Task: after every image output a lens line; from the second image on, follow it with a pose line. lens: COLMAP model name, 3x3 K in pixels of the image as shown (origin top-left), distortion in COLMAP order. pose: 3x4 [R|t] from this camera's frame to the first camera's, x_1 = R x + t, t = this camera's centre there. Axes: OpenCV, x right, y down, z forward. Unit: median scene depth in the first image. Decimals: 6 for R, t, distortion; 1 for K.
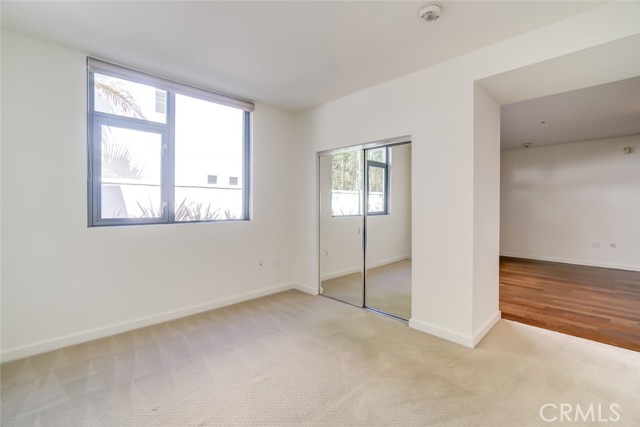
lens RADIAL K [[285.7, 0, 320.7], [0, 285.7, 209.8], [0, 0, 1]] dist [-0.002761, 0.000478]
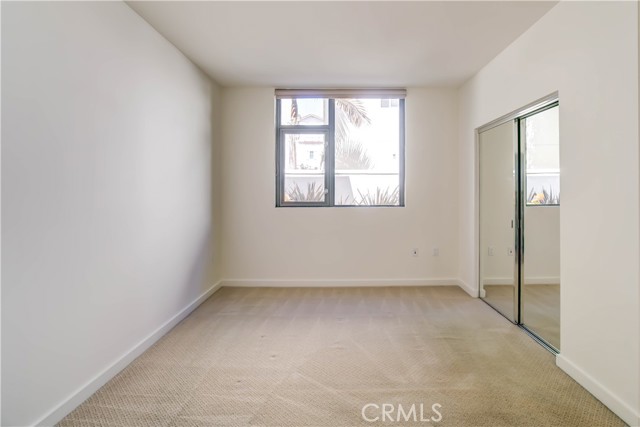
lens RADIAL K [[296.8, 0, 320.1], [0, 296.8, 188.7], [0, 0, 1]] dist [-0.003758, -0.000042]
pose [[0.730543, -0.007842, -0.682822, 0.302135], [-0.007257, 0.999788, -0.019246, -0.003722], [0.682828, 0.019015, 0.730331, 0.049239]]
